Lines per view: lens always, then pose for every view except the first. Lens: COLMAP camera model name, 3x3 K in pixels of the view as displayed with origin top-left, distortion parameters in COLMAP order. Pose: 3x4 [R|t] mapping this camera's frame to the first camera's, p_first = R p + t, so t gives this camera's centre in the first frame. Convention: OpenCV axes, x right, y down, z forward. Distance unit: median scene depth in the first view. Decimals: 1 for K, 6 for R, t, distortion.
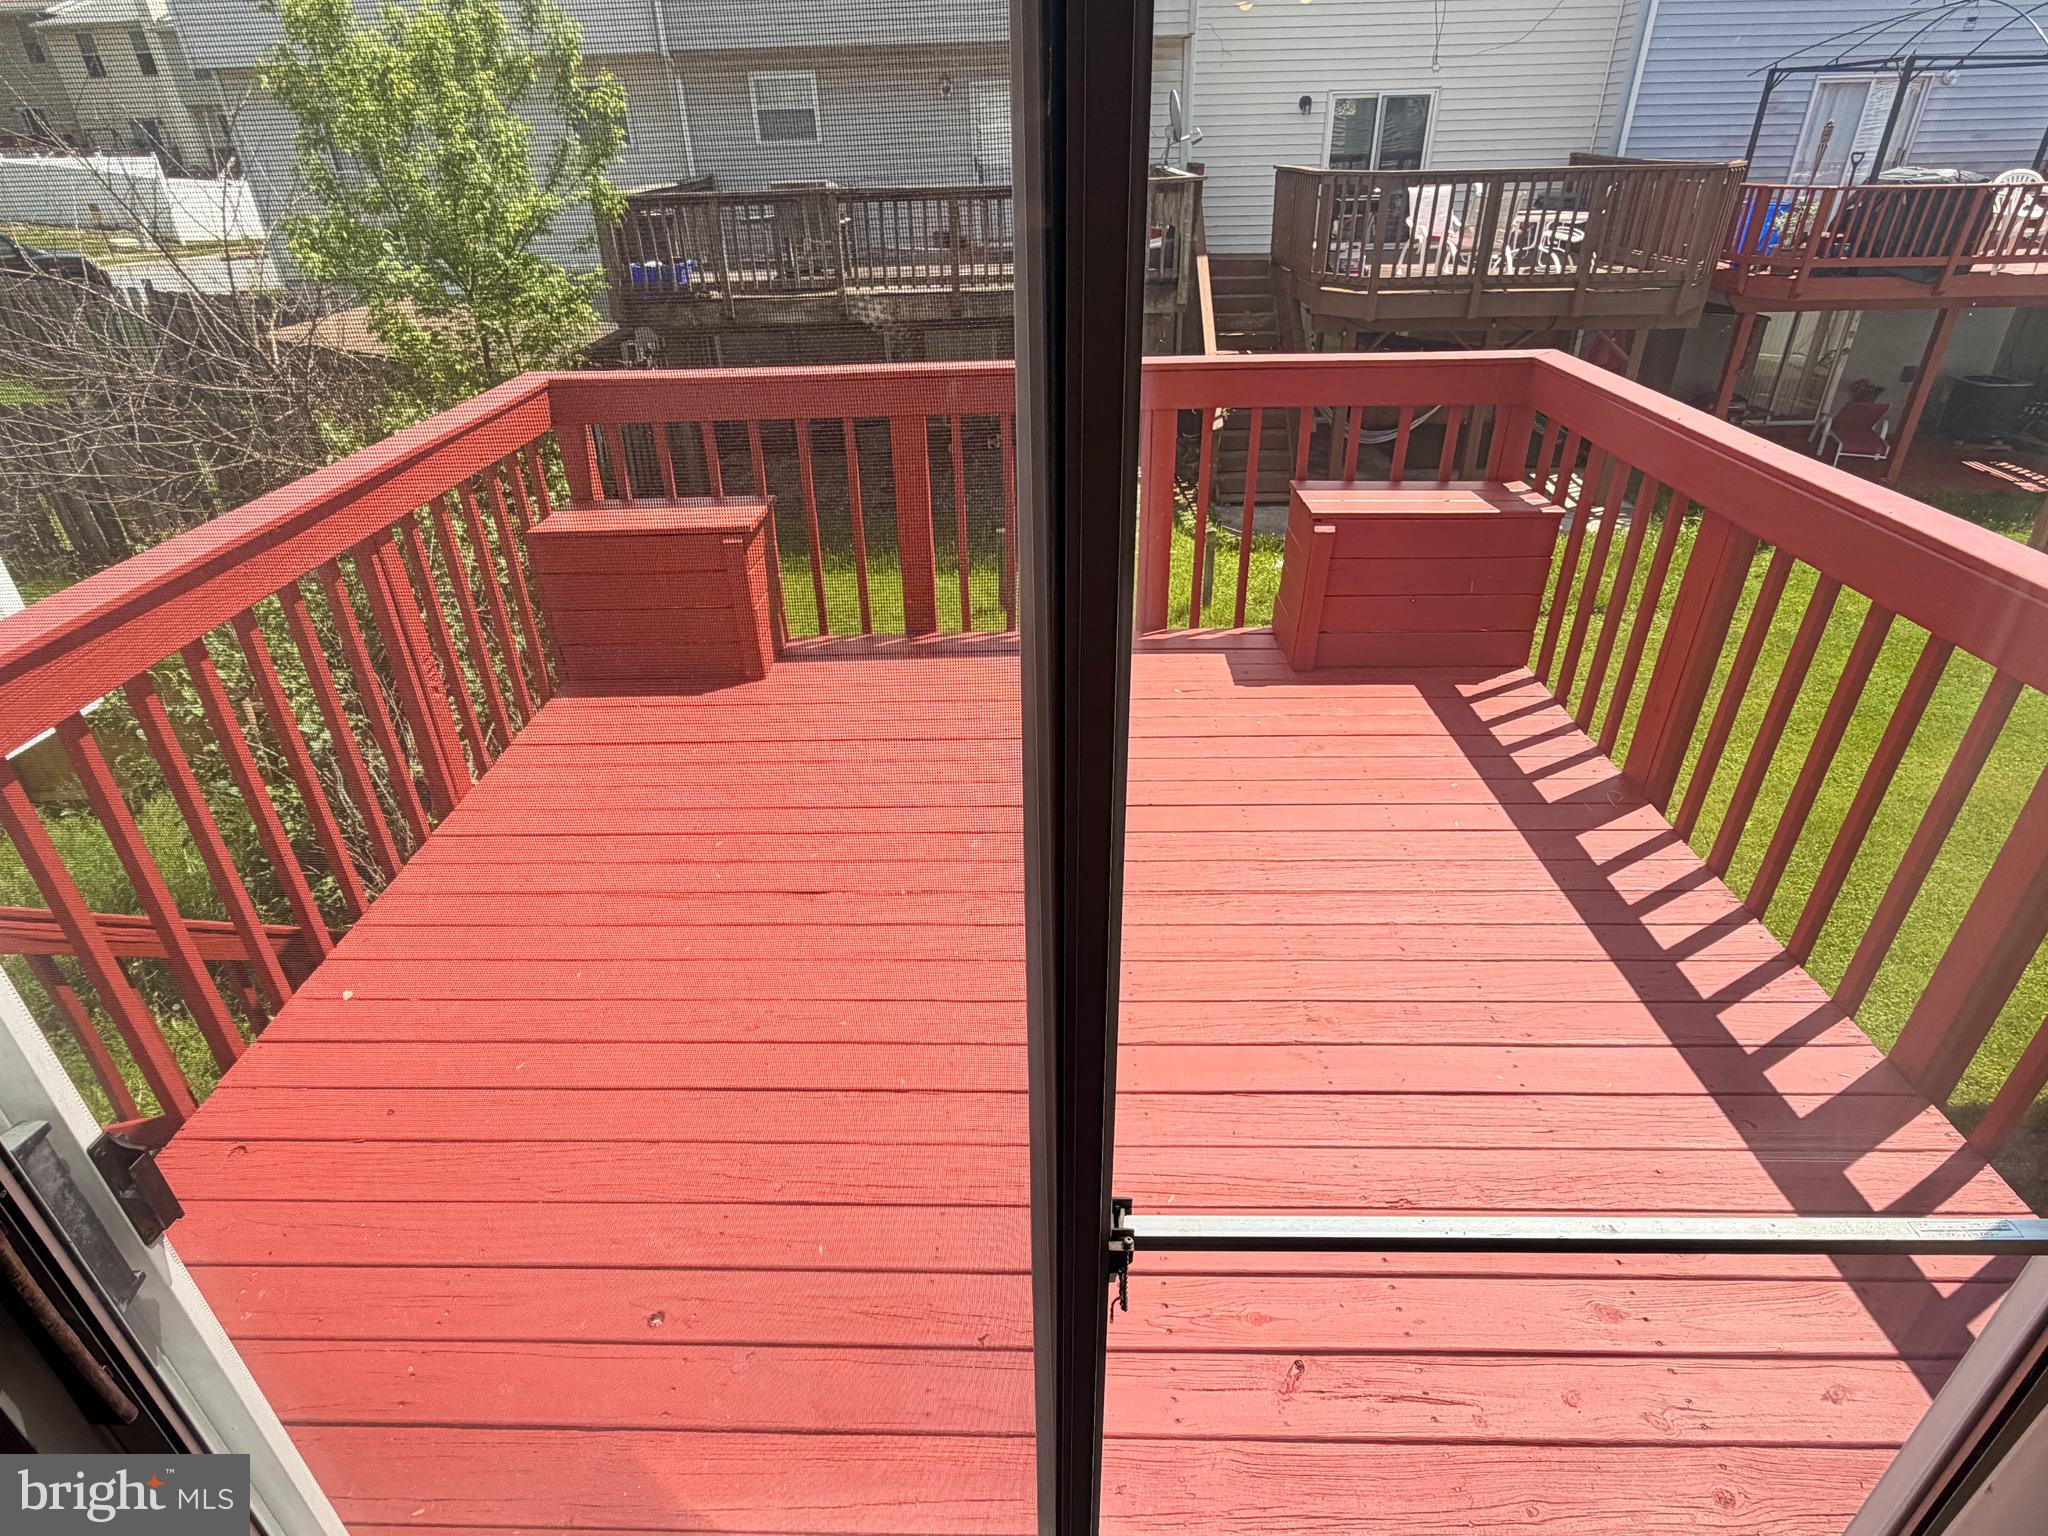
lens RADIAL K [[1105.4, 0, 1020.1], [0, 1105.4, 775.8], [0, 0, 1]] dist [-0.004658, 0.003131]
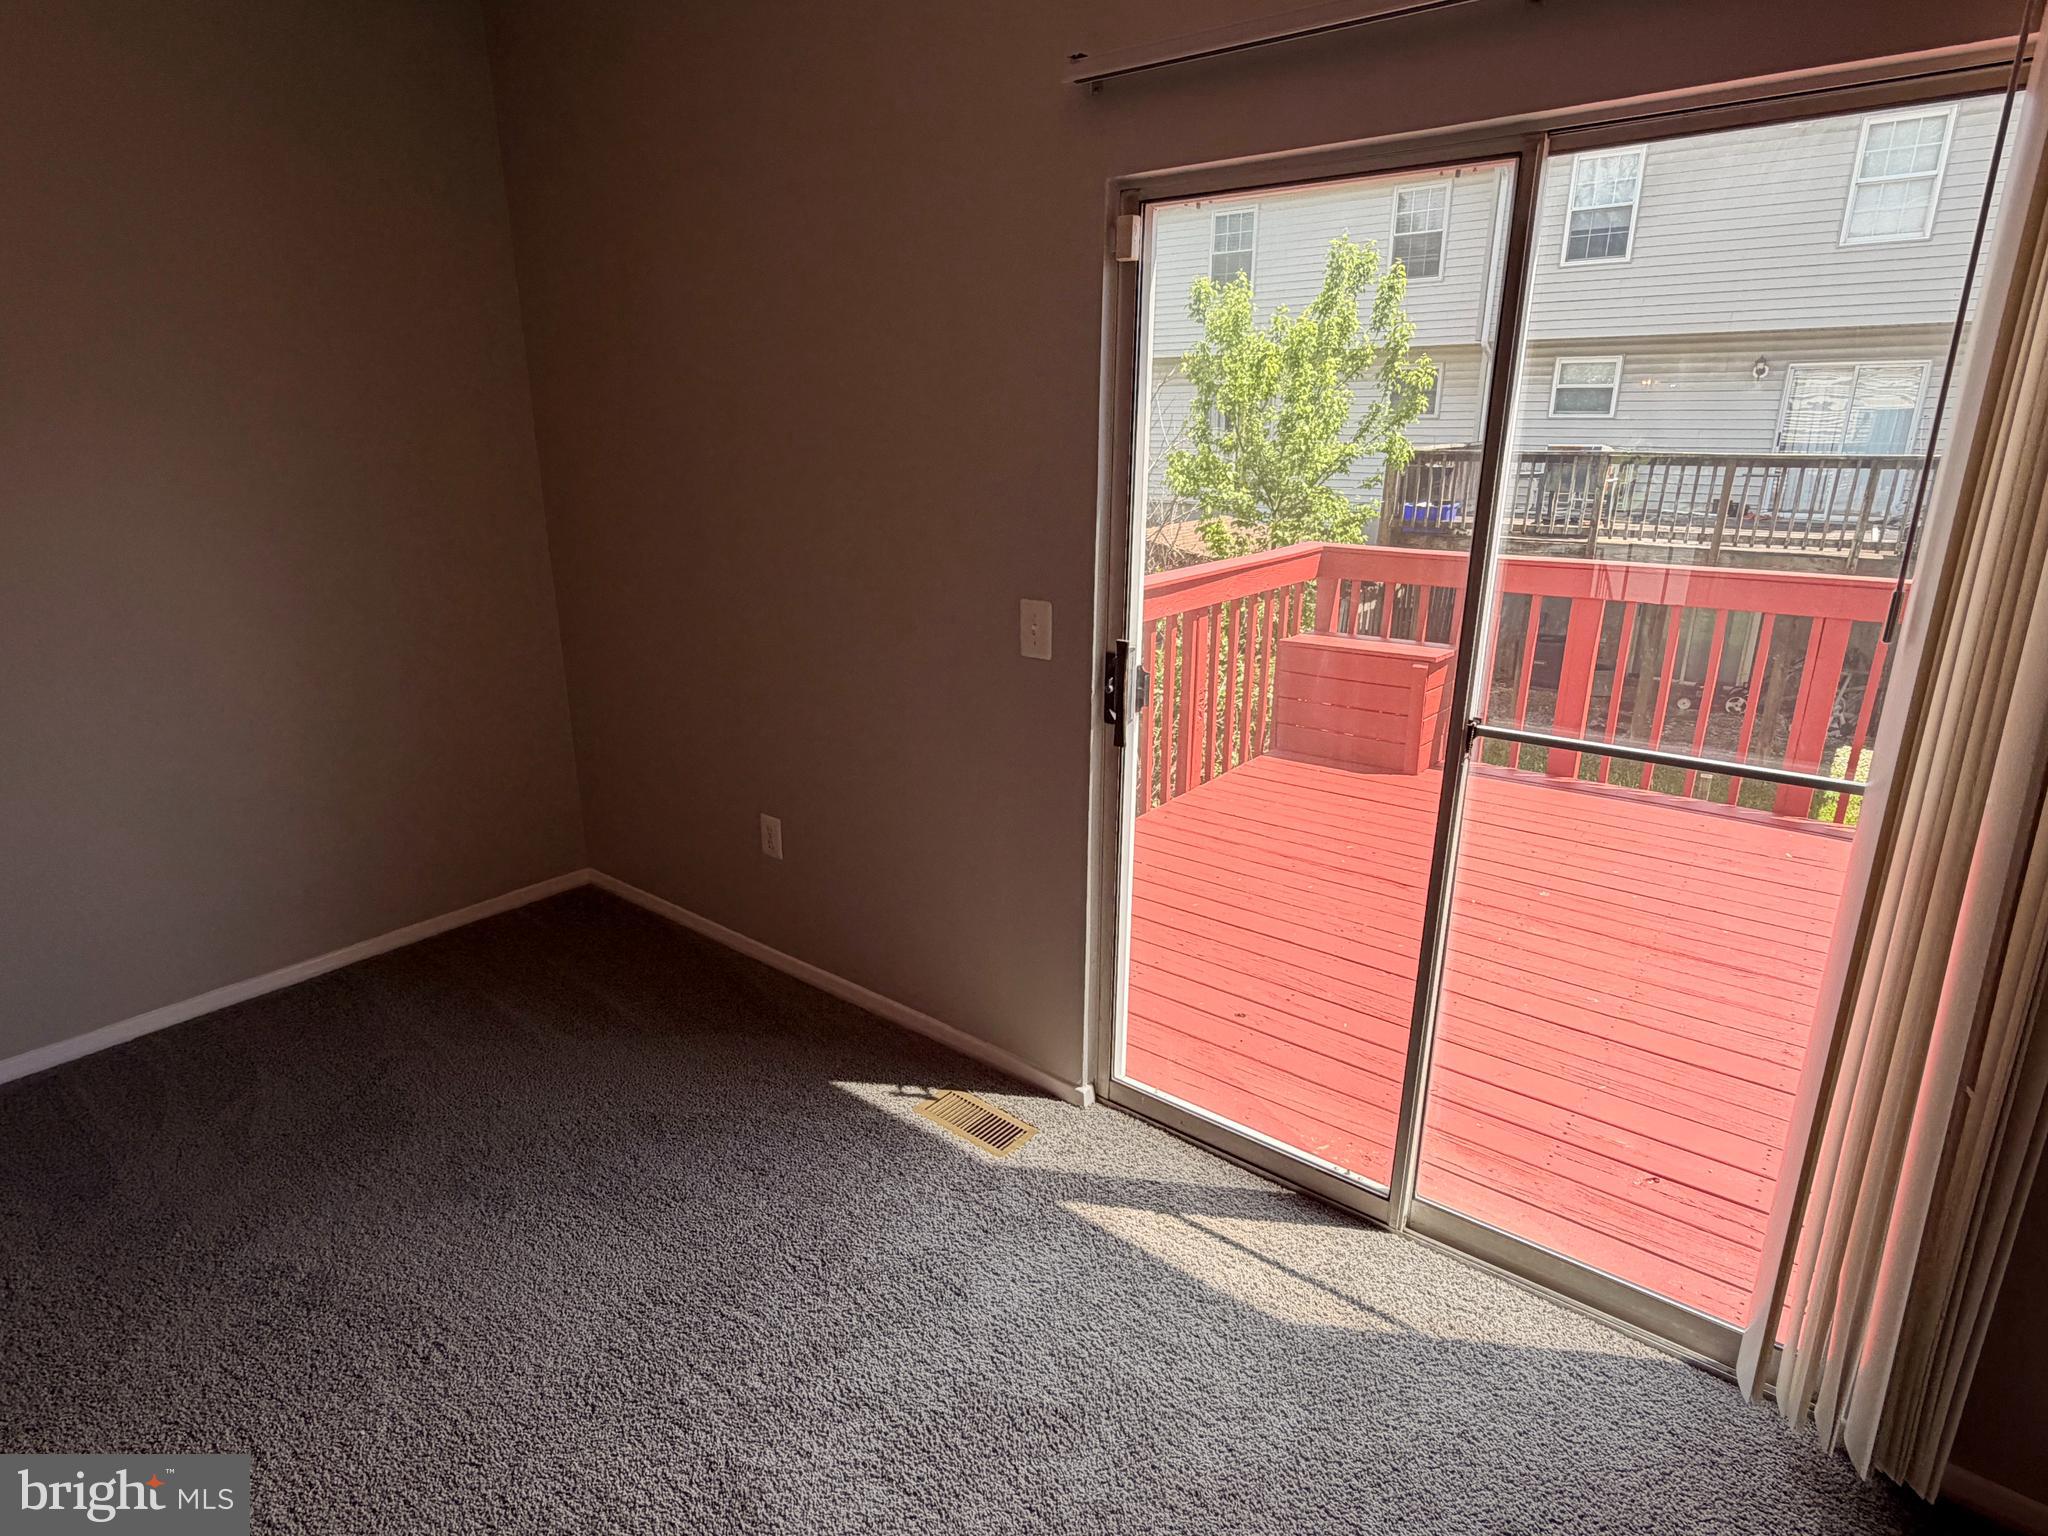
lens RADIAL K [[1105.4, 0, 1020.1], [0, 1105.4, 758.6], [0, 0, 1]] dist [-0.004658, 0.003131]
pose [[0.799591, 0.196996, -0.567315, 0.054437], [-0.316562, 0.941026, -0.119407, 0.082912], [0.510336, 0.275067, 0.814798, -0.126332]]
